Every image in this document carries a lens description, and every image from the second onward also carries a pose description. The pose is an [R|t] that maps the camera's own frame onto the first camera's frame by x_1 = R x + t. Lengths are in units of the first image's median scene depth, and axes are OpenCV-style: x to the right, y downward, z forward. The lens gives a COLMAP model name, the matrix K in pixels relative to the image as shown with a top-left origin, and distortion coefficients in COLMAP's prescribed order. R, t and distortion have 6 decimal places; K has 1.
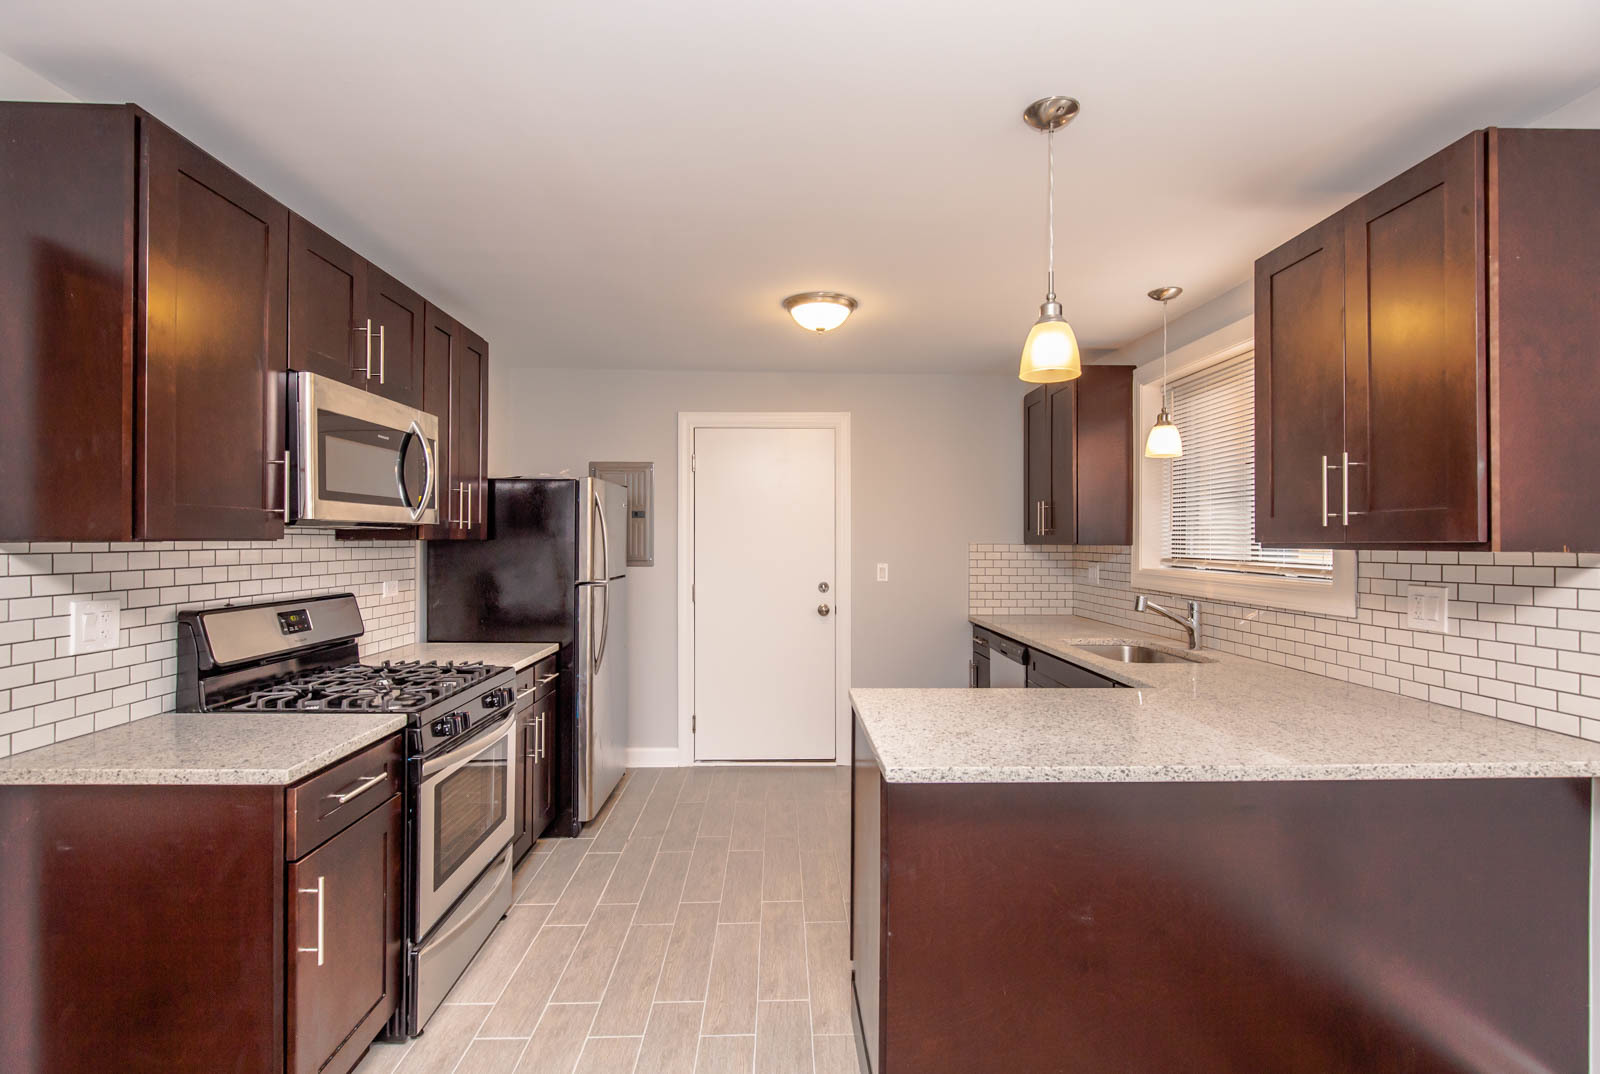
lens RADIAL K [[749.4, 0, 798.1], [0, 749.4, 542.9], [0, 0, 1]] dist [-0.003309, -0.001024]
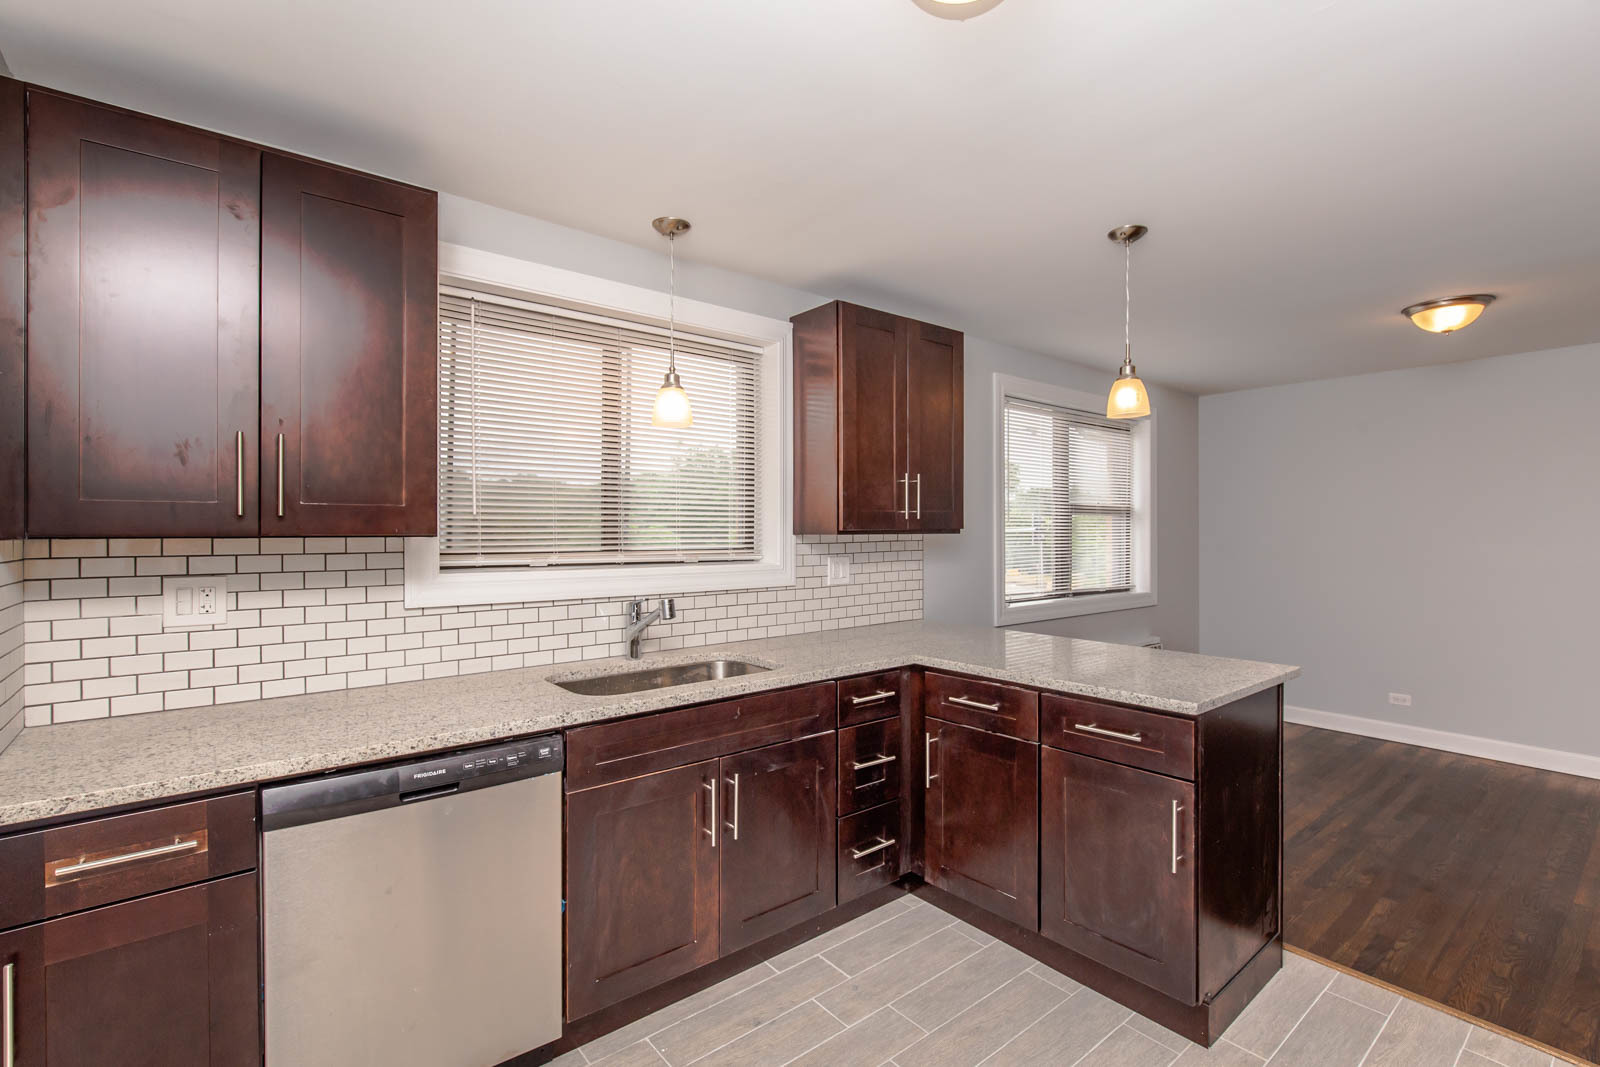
lens RADIAL K [[731.2, 0, 808.3], [0, 731.2, 525.9], [0, 0, 1]] dist [-0.000404, -0.000169]
pose [[-0.613490, -0.002739, 0.789698, -0.236188], [-0.000247, 0.999995, 0.003276, -0.008630], [-0.789702, 0.001815, -0.613488, 1.365826]]
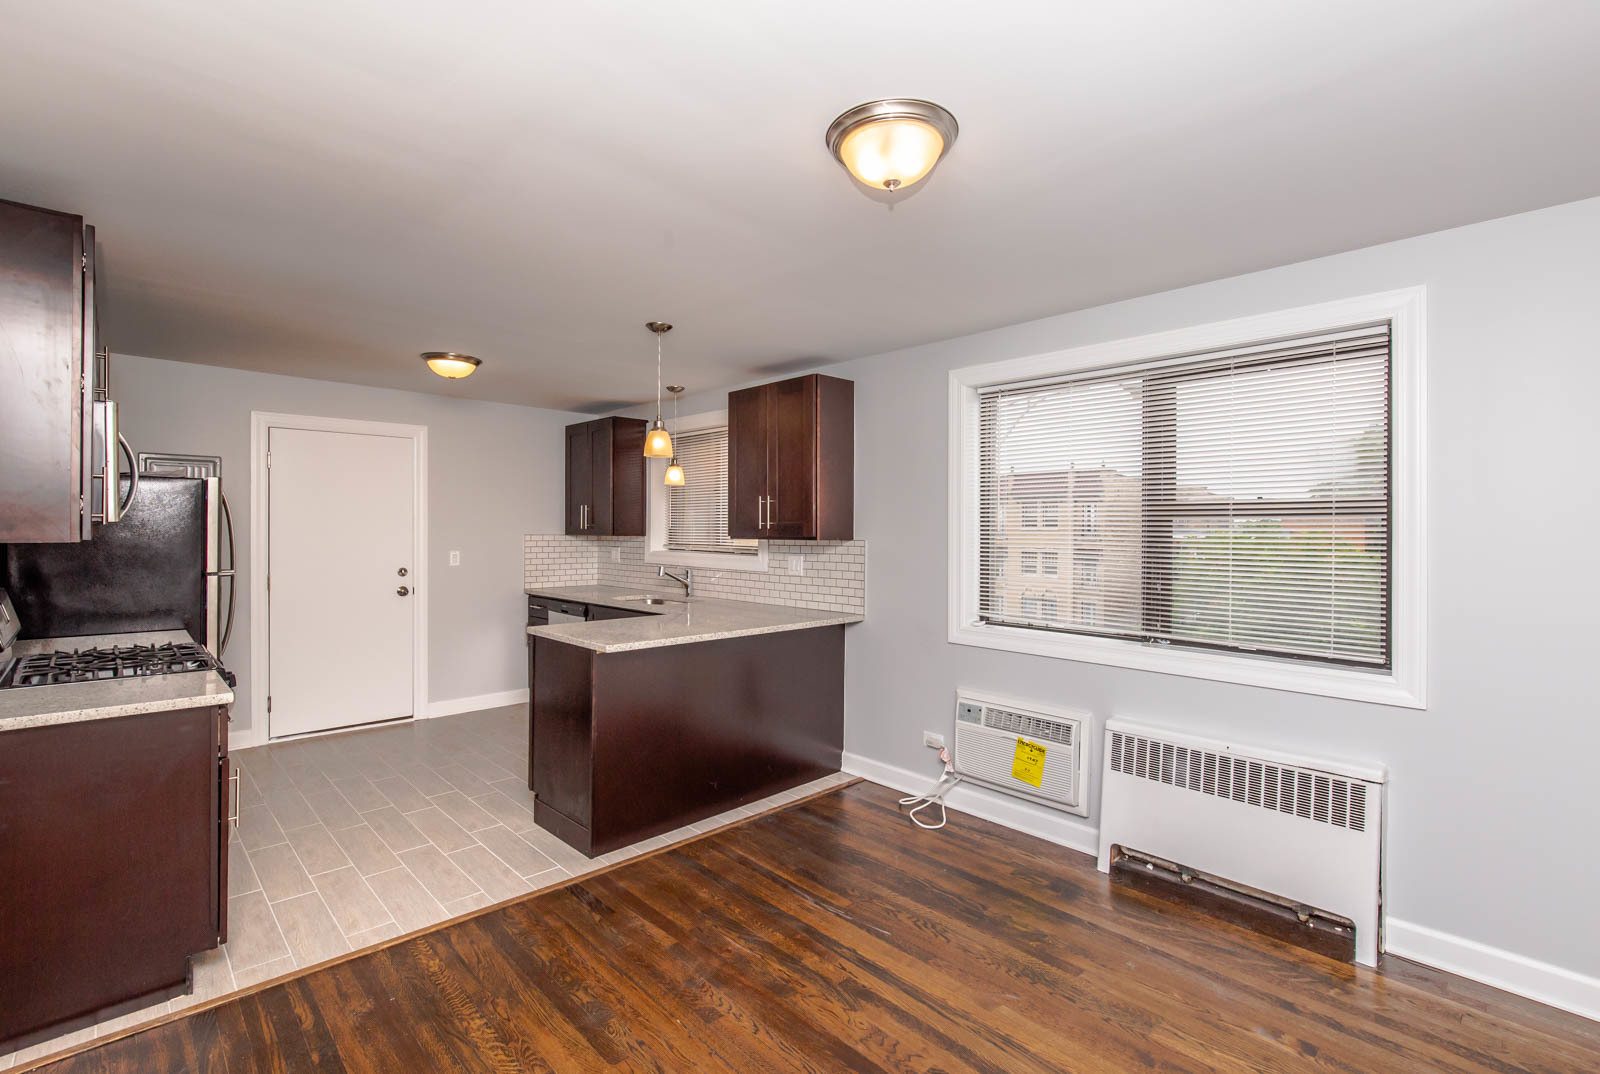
lens RADIAL K [[731.2, 0, 808.3], [0, 731.2, 529.4], [0, 0, 1]] dist [-0.000404, -0.000169]
pose [[0.738571, 0.000041, 0.674175, -0.405502], [-0.000492, 1.000000, 0.000479, -0.013883], [-0.674175, -0.000686, 0.738571, -0.431023]]
